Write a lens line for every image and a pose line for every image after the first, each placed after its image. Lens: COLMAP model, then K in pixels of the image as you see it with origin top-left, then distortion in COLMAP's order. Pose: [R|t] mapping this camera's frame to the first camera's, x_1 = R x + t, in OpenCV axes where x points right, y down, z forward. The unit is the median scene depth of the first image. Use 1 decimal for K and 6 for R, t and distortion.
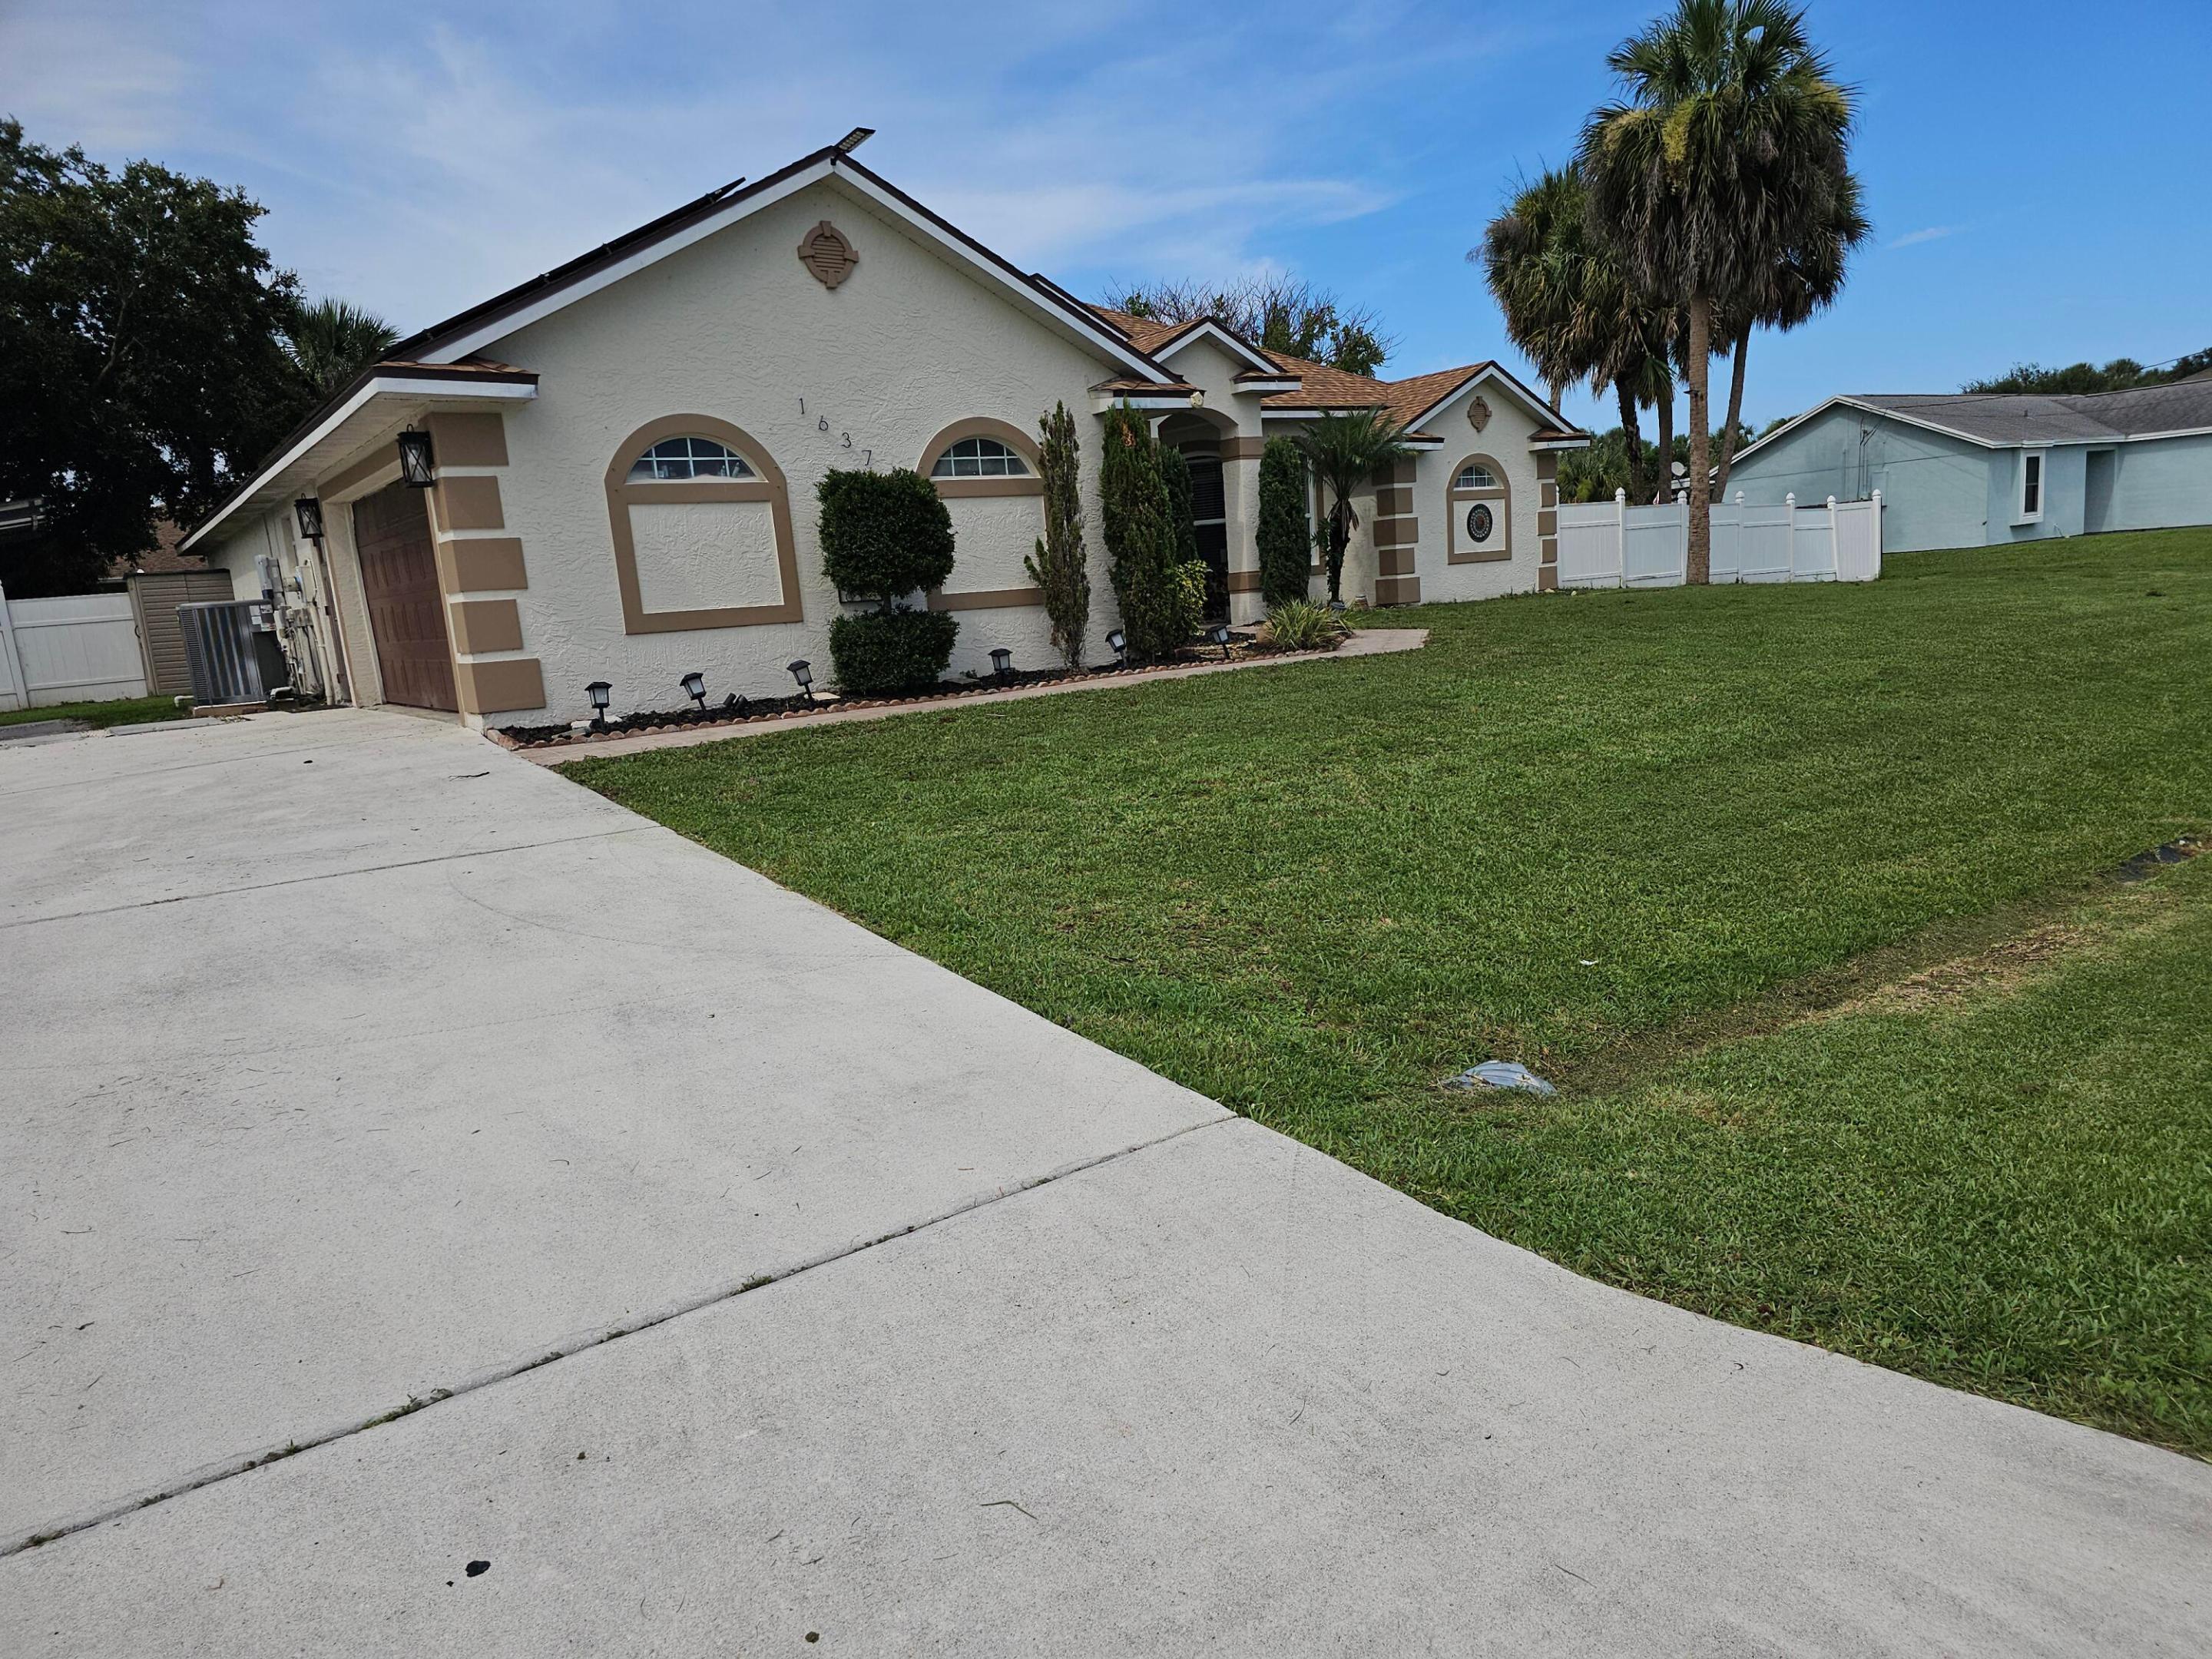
lens RADIAL K [[1476.3, 0, 1125.9], [0, 1476.3, 864.8], [0, 0, 1]] dist [0.040635, -0.029600]
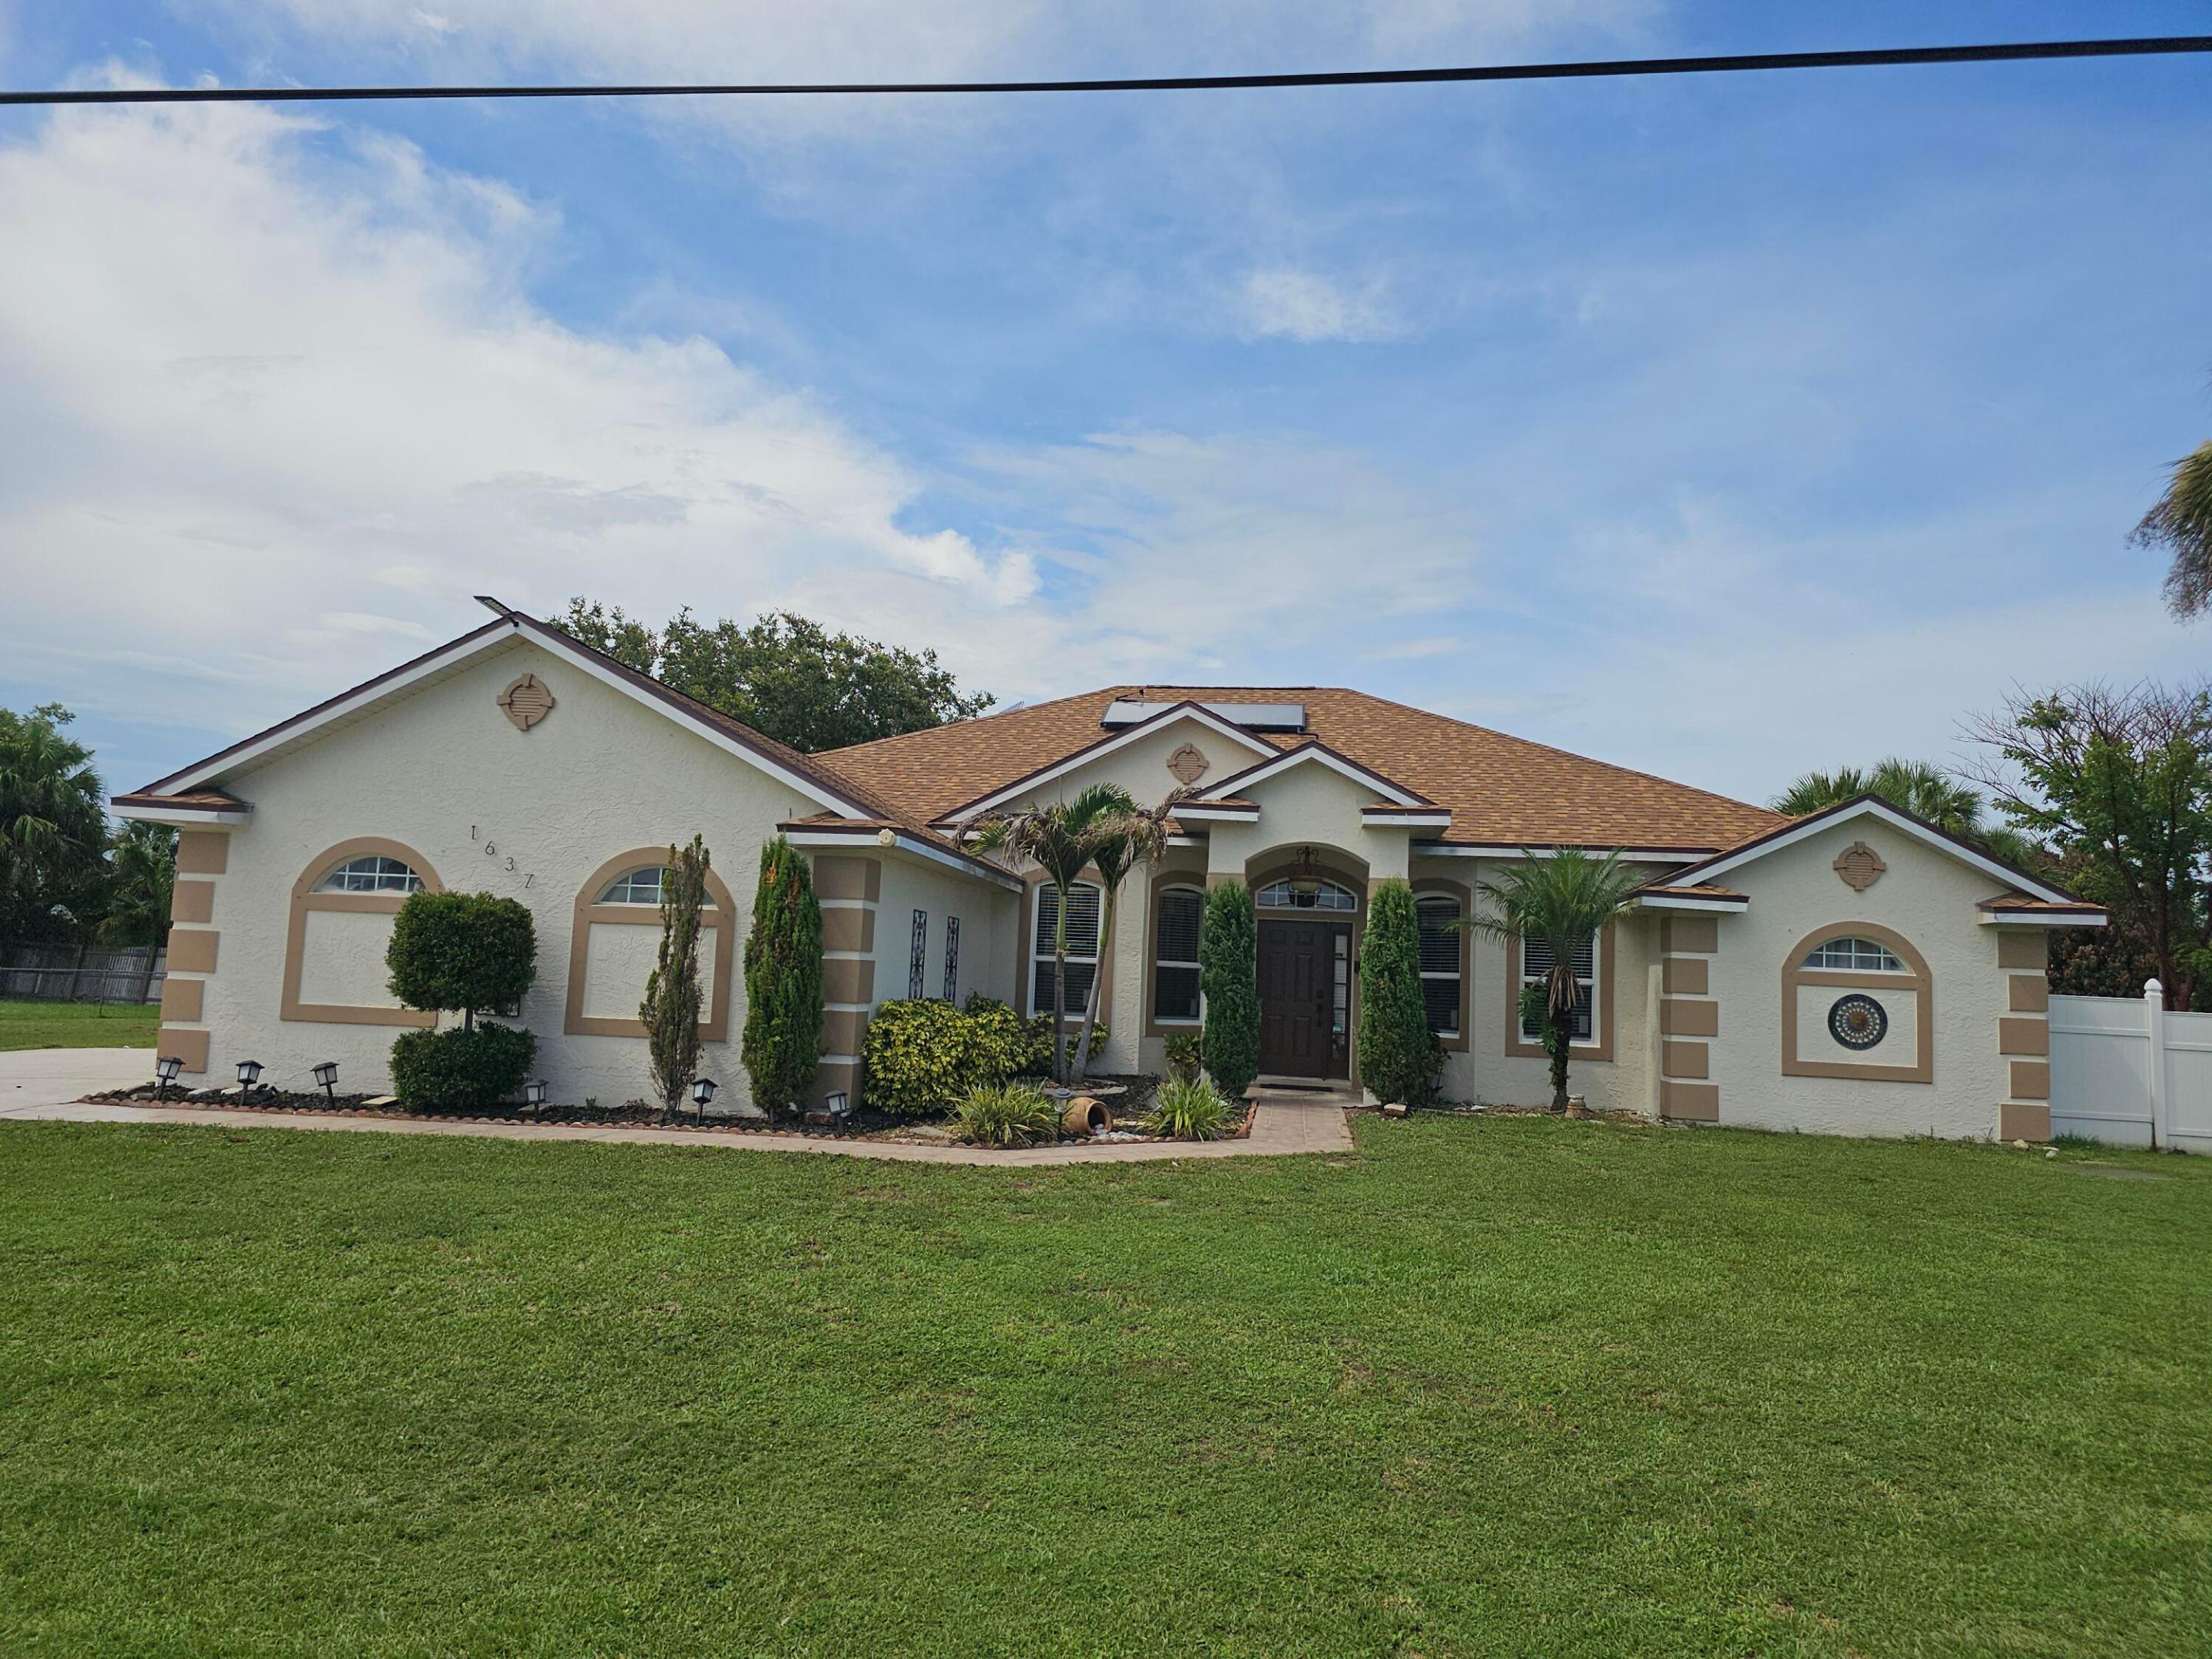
lens RADIAL K [[1476.3, 0, 1055.9], [0, 1476.3, 854.3], [0, 0, 1]] dist [0.040635, -0.029600]
pose [[0.724470, 0.039488, -0.688175, 0.590126], [-0.223417, 0.957915, -0.180234, -0.137575], [0.652096, 0.284324, 0.702802, 0.370103]]
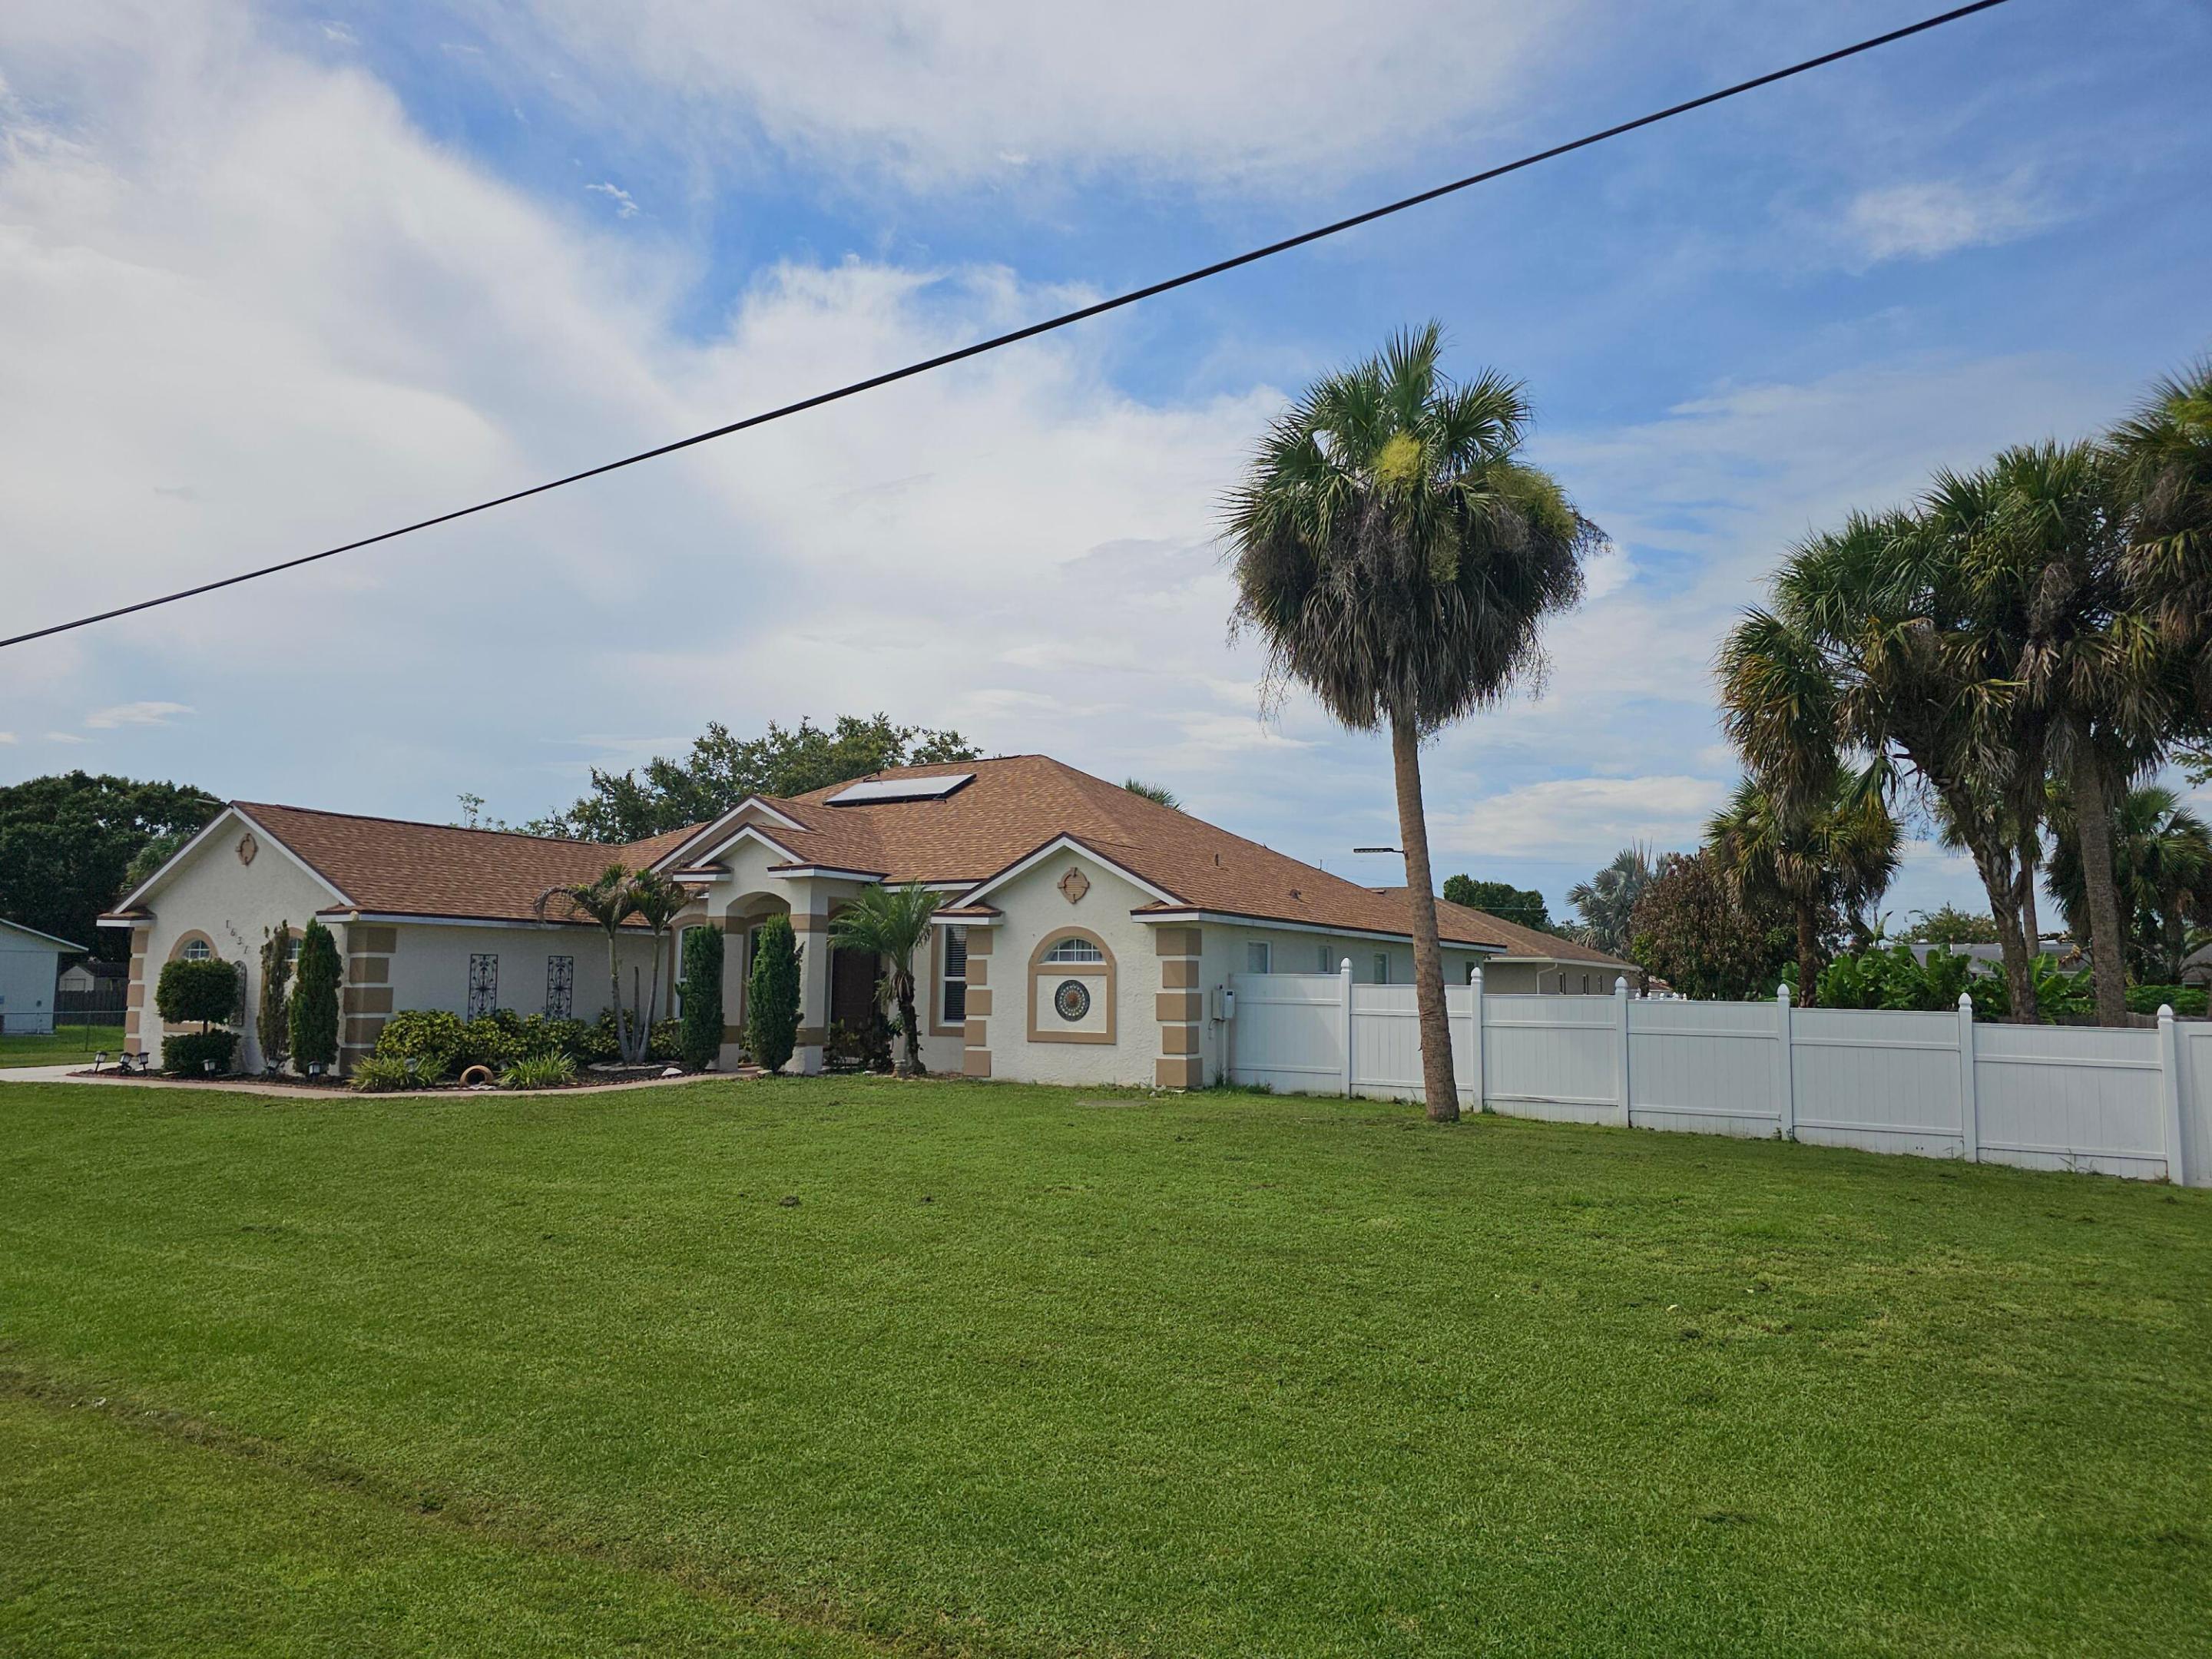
lens RADIAL K [[1476.3, 0, 1098.9], [0, 1476.3, 819.7], [0, 0, 1]] dist [0.040635, -0.029600]
pose [[0.413547, -0.033293, -0.909874, 1.447148], [-0.211082, 0.968599, -0.131381, -0.301557], [0.885677, 0.246391, 0.393533, 0.857471]]
